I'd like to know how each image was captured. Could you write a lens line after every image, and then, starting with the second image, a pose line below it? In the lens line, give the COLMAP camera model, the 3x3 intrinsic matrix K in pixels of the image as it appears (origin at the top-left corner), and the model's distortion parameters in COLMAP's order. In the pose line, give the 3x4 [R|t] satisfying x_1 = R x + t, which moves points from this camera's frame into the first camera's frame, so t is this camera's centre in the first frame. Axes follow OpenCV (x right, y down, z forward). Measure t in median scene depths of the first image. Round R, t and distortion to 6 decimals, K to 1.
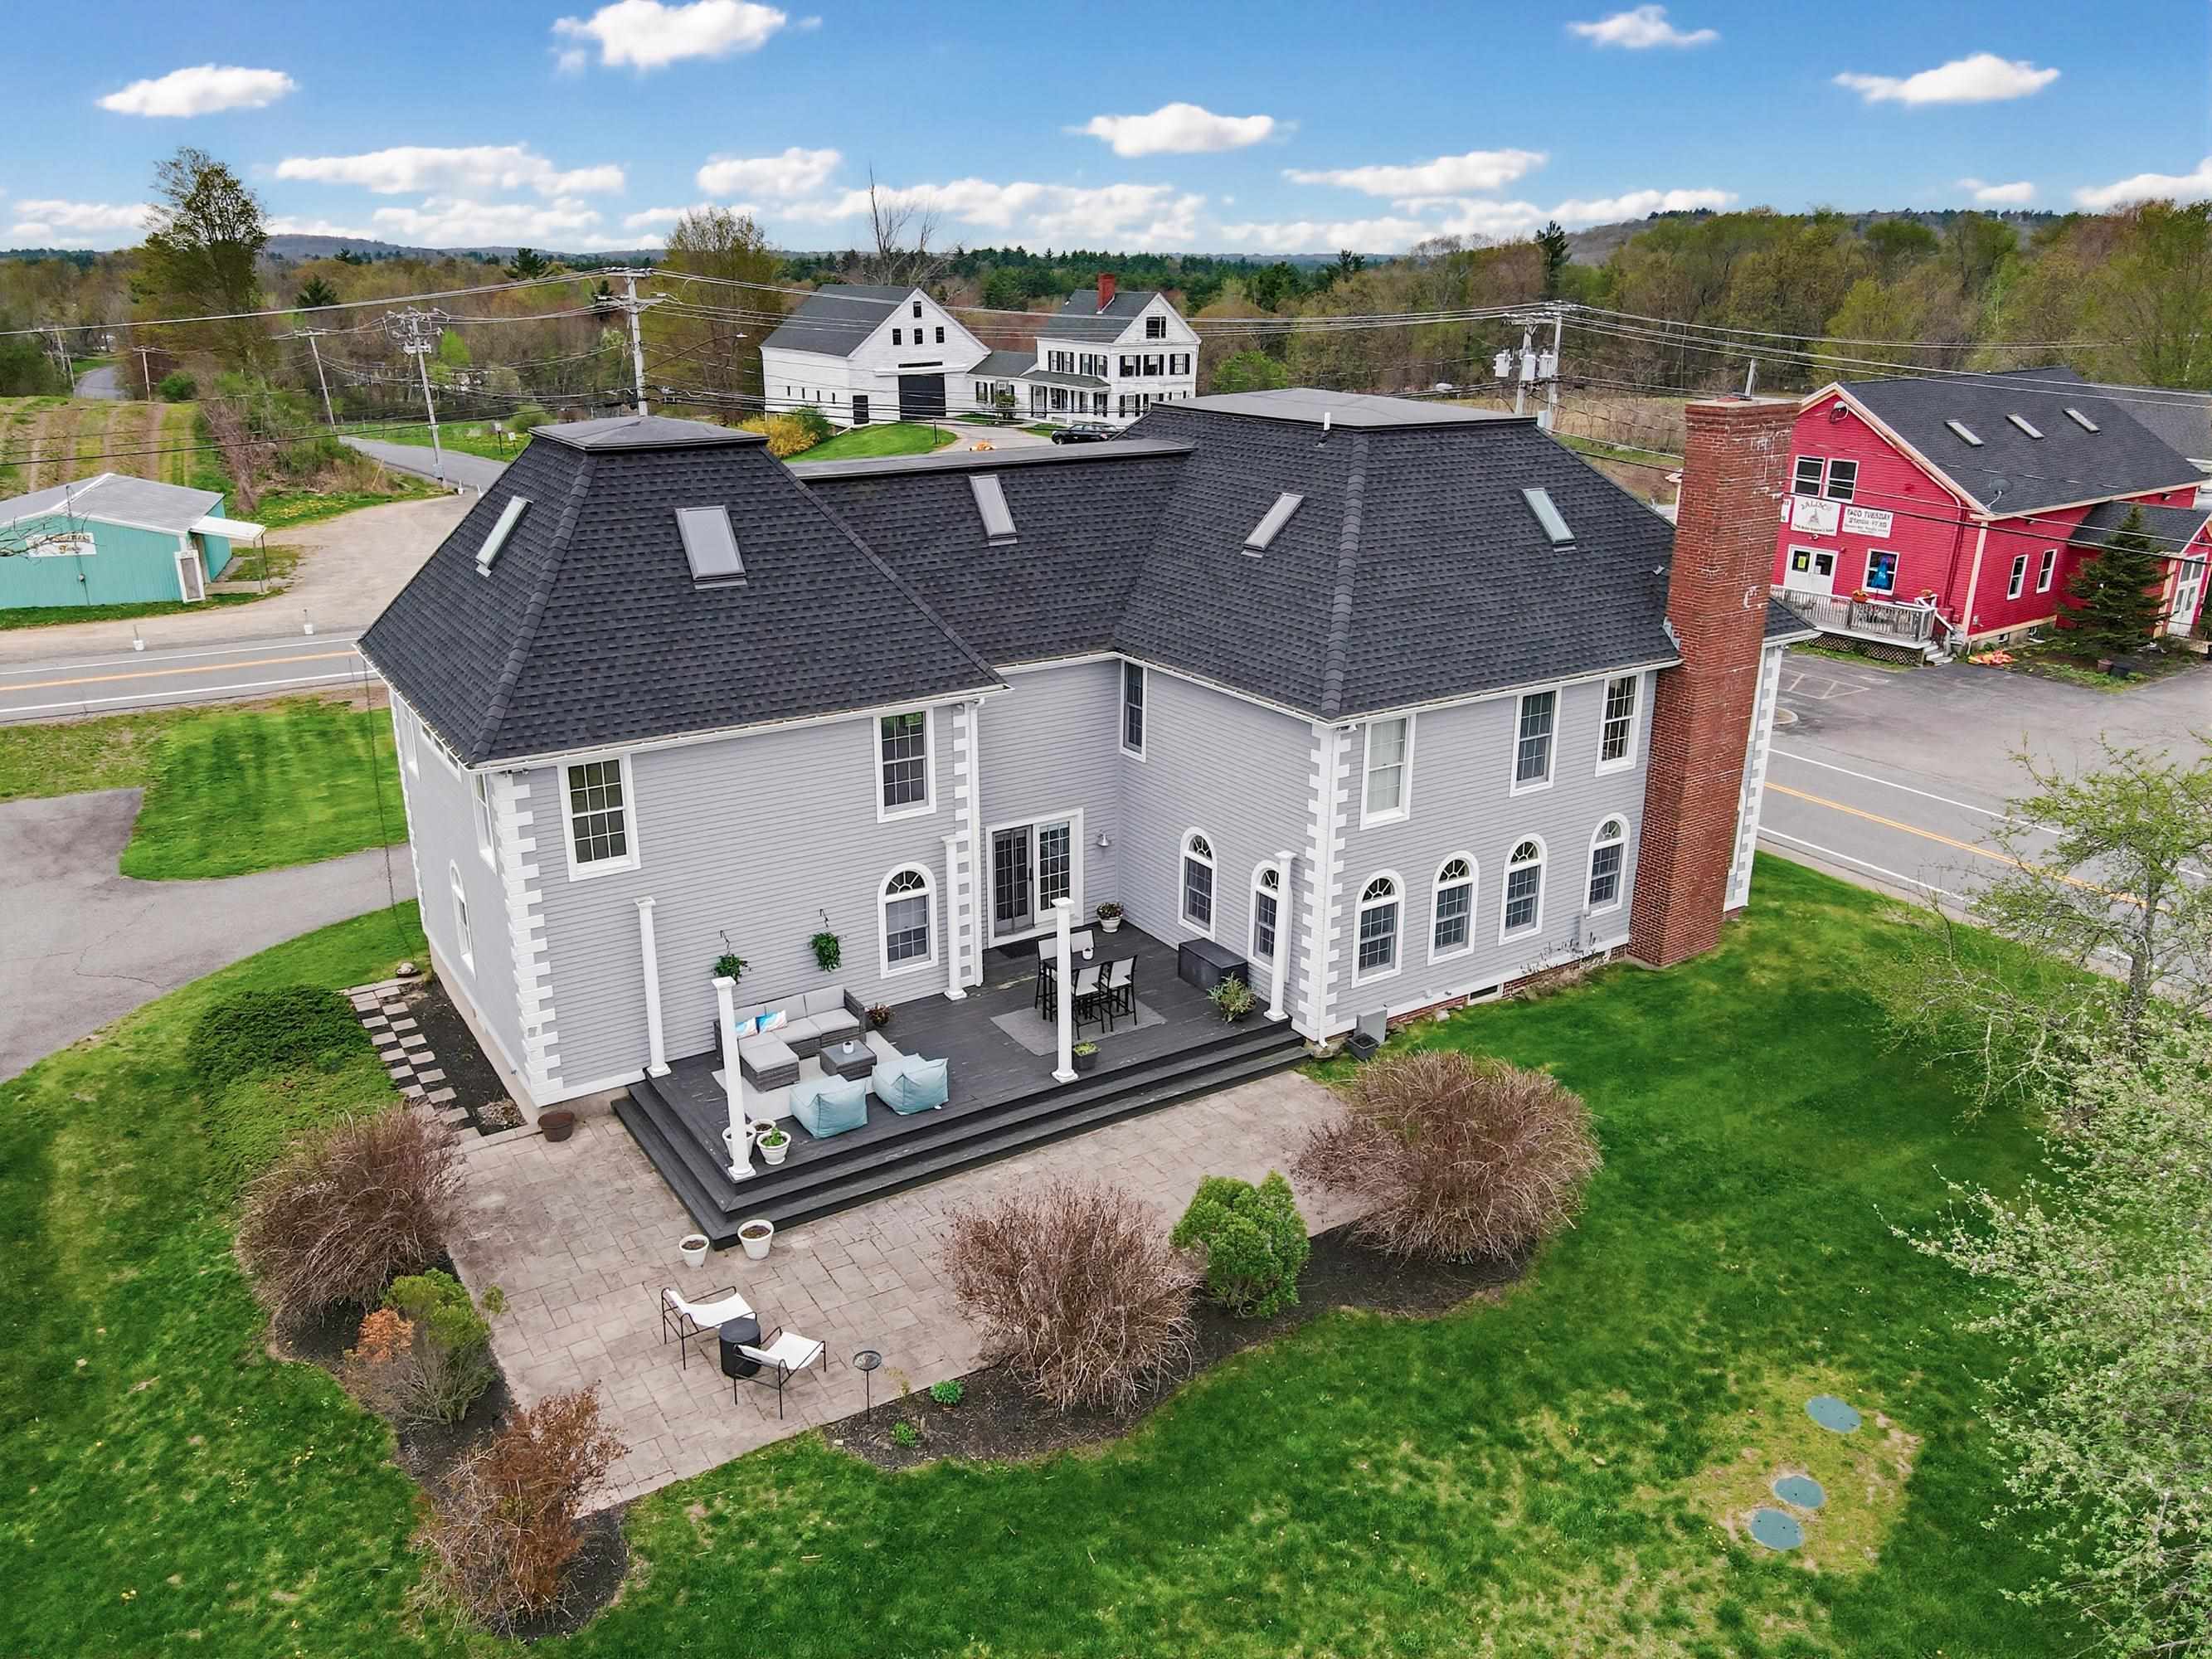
lens RADIAL K [[1641.8, 0, 1091.0], [0, 1641.8, 829.3], [0, 0, 1]] dist [-0.011788, 0.030283]
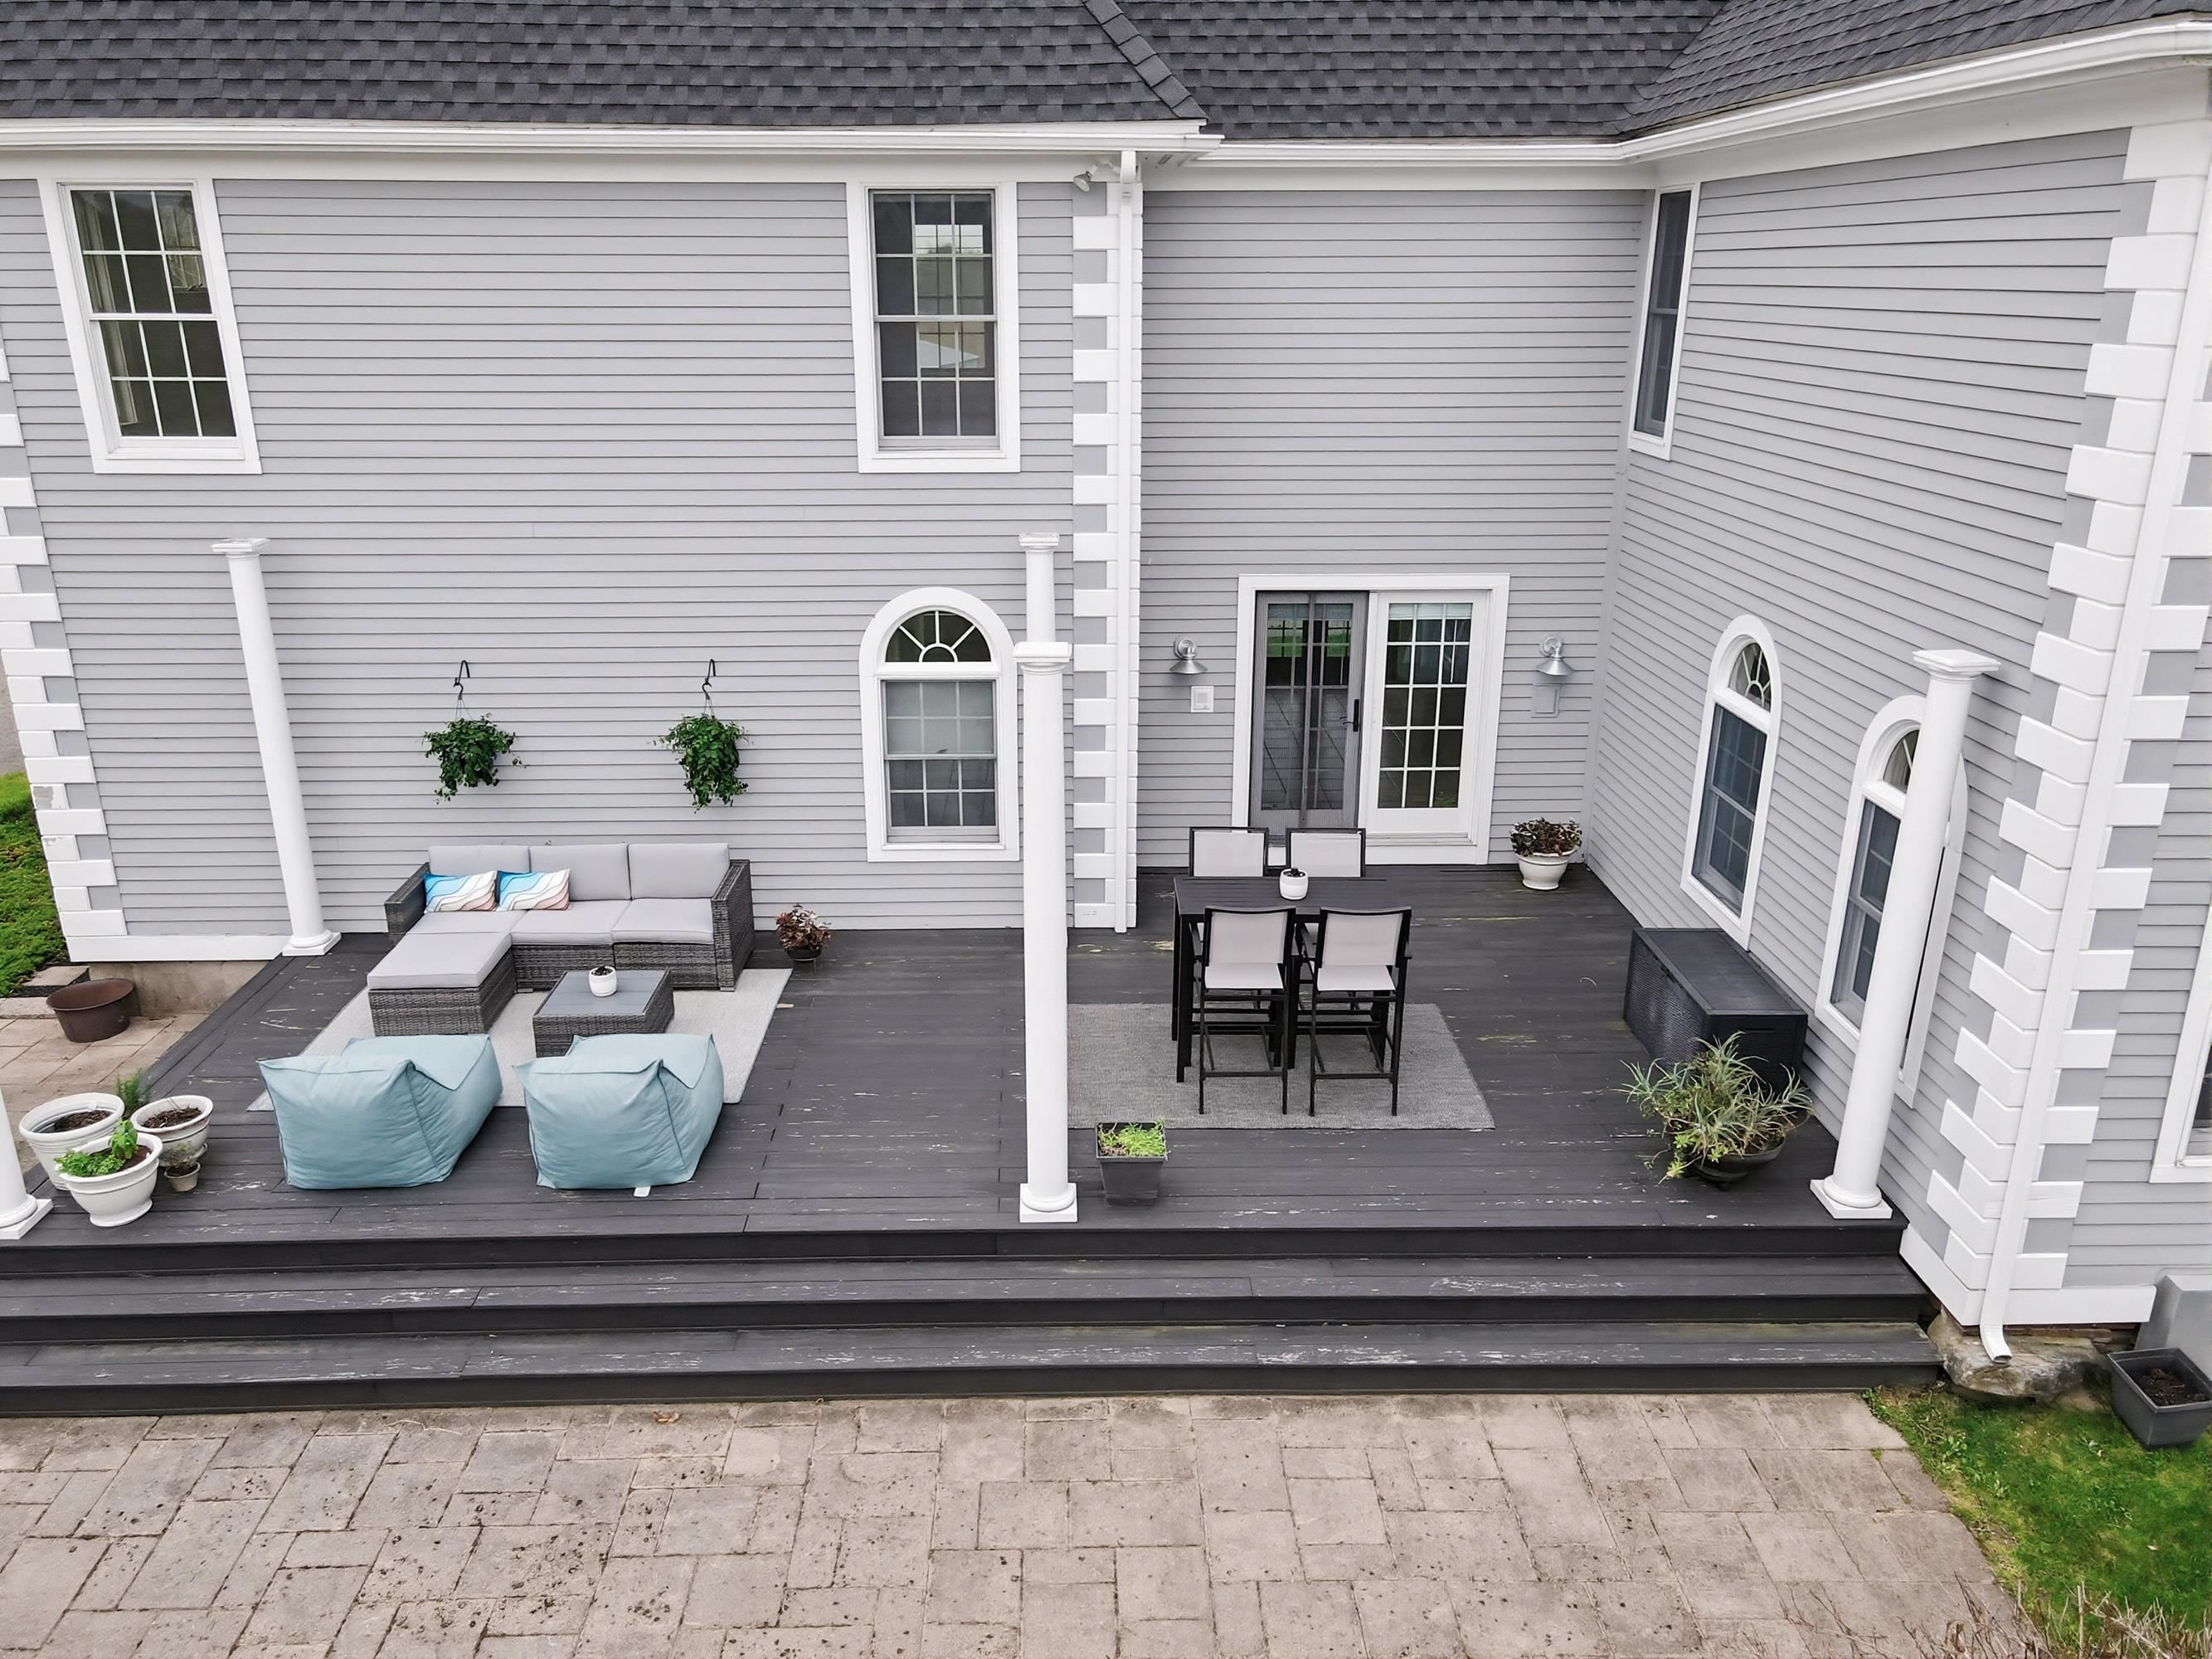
lens RADIAL K [[1641.8, 0, 1091.0], [0, 1641.8, 829.3], [0, 0, 1]] dist [-0.011788, 0.030283]
pose [[0.854321, 0.165530, -0.492682, 0.128148], [-0.168716, 0.984918, 0.038352, 0.055640], [0.491600, 0.050359, 0.869364, 0.642981]]
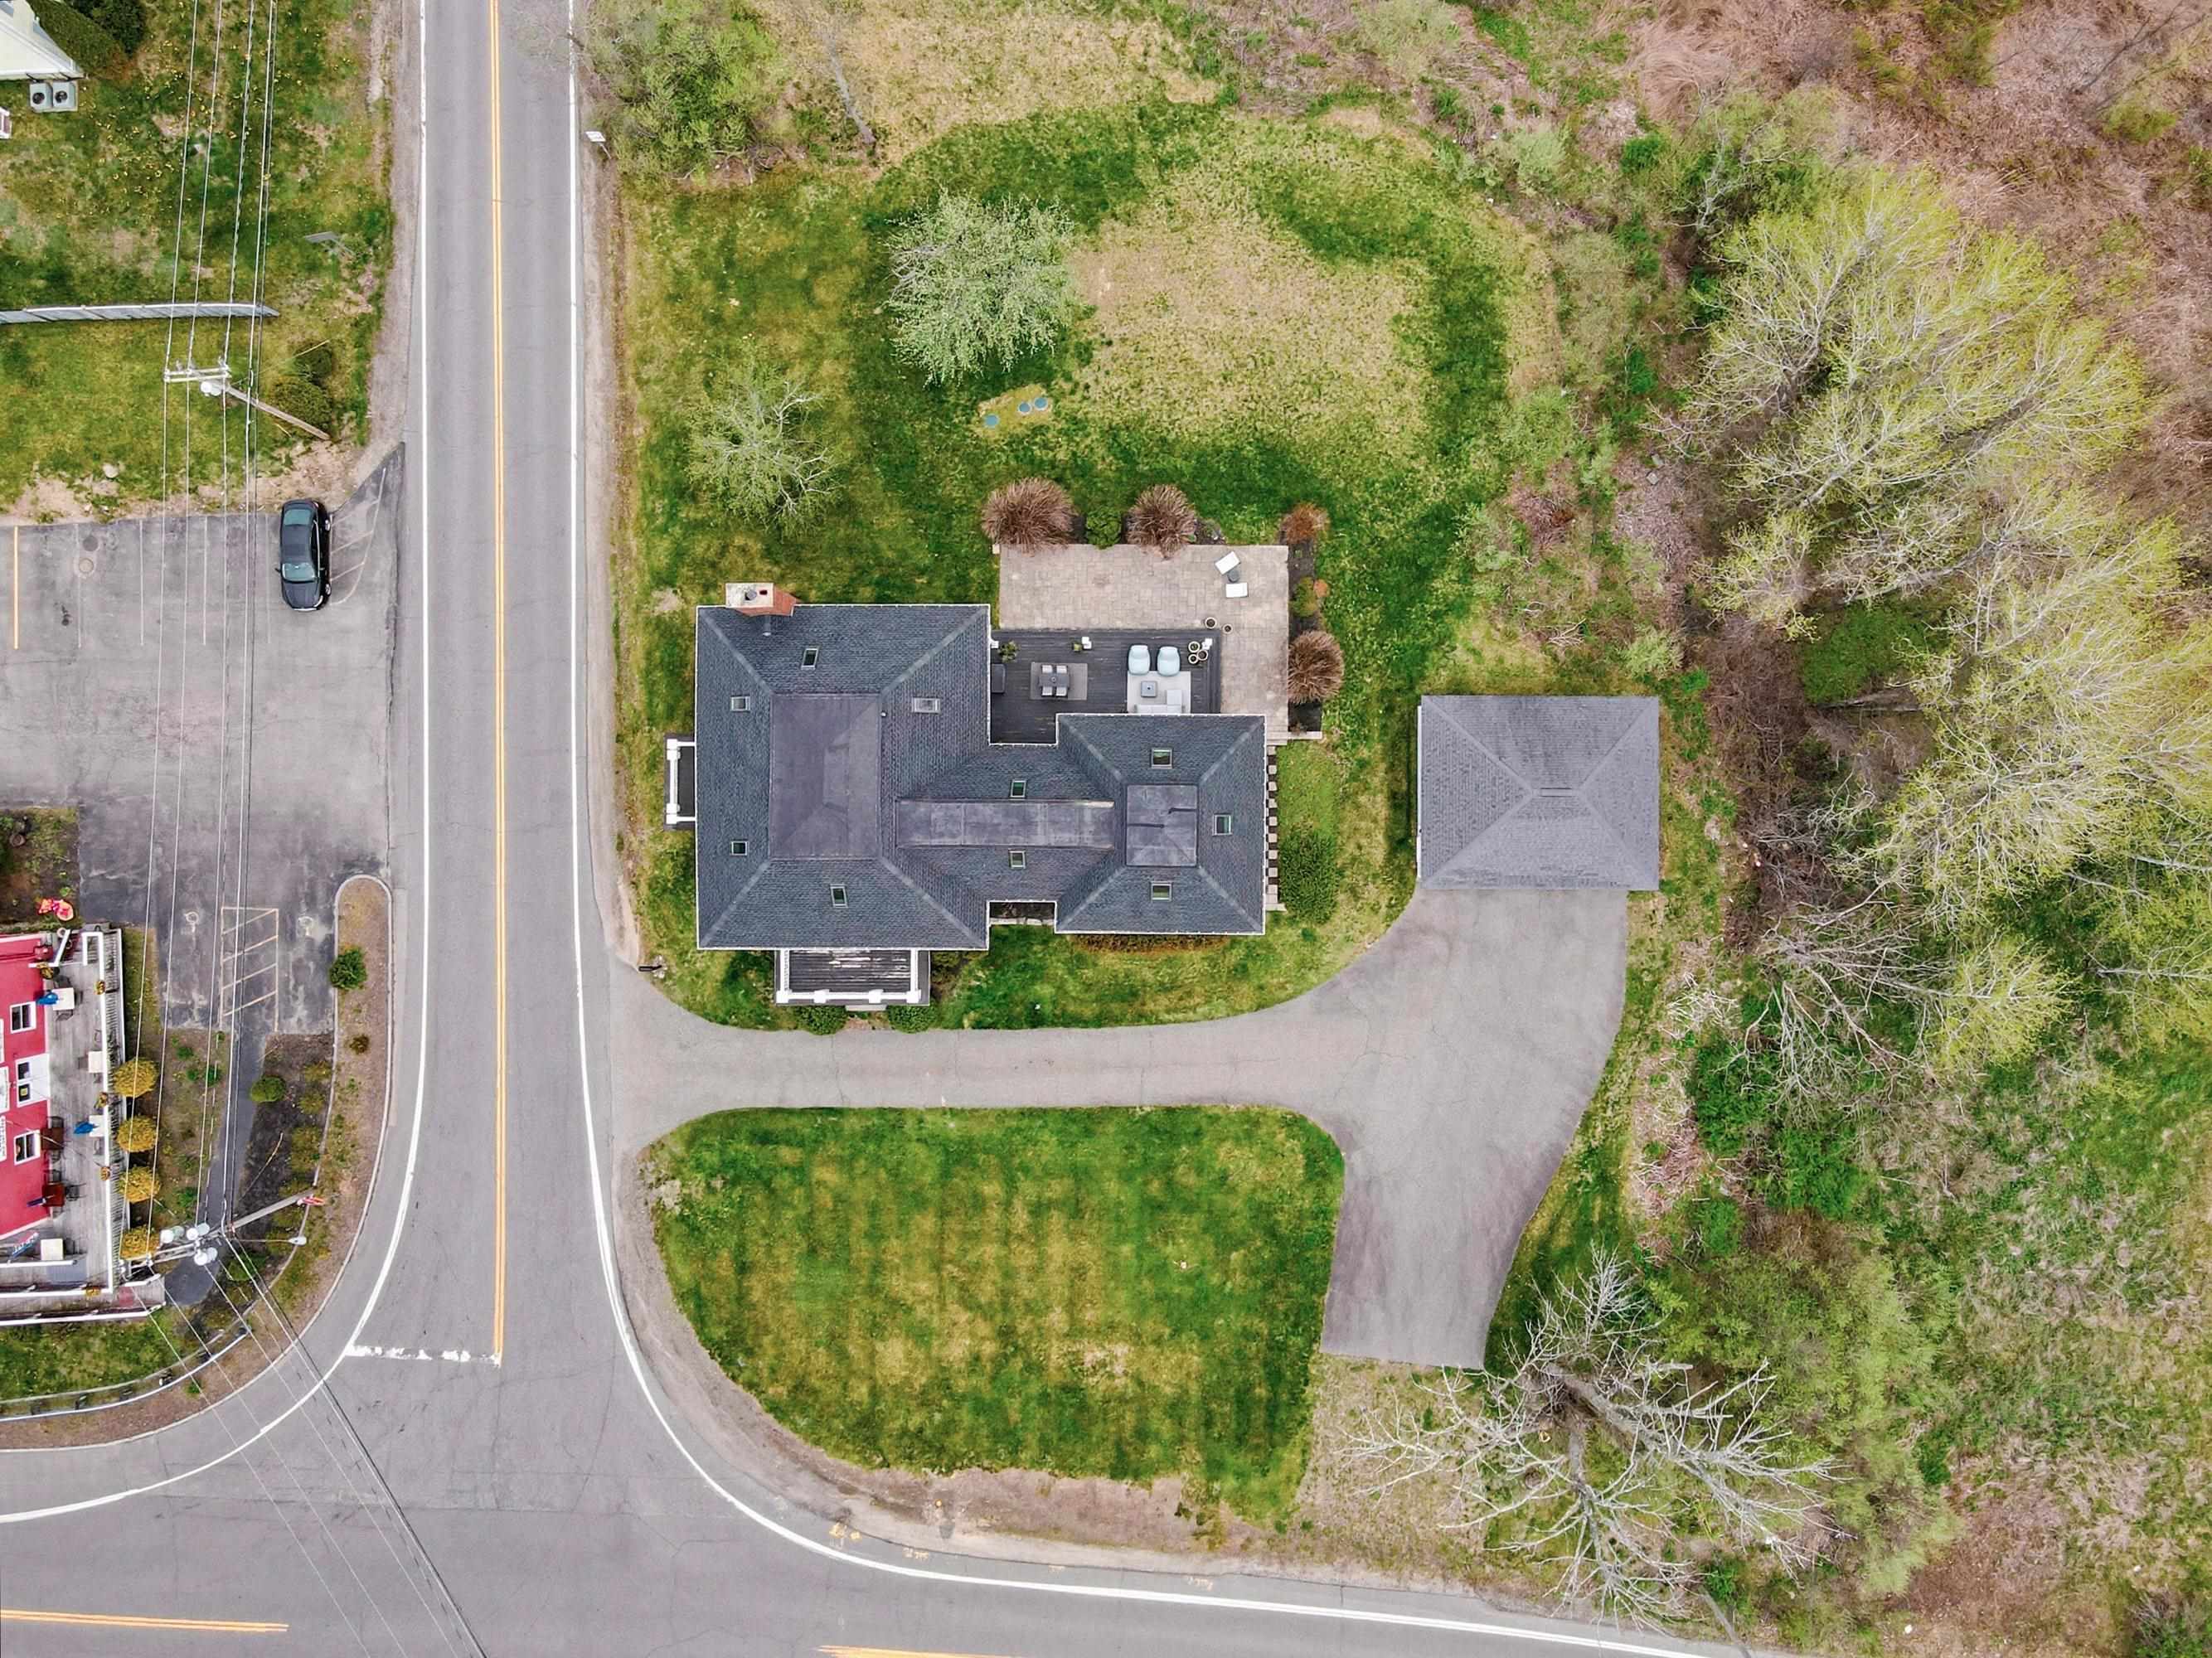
lens RADIAL K [[1641.6, 0, 1091.0], [0, 1641.6, 828.8], [0, 0, 1]] dist [-0.011788, 0.030283]
pose [[-0.839847, -0.542525, 0.017991, -0.222713], [0.181087, -0.248776, 0.951482, -2.409177], [-0.511727, 0.802357, 0.307178, 0.334944]]
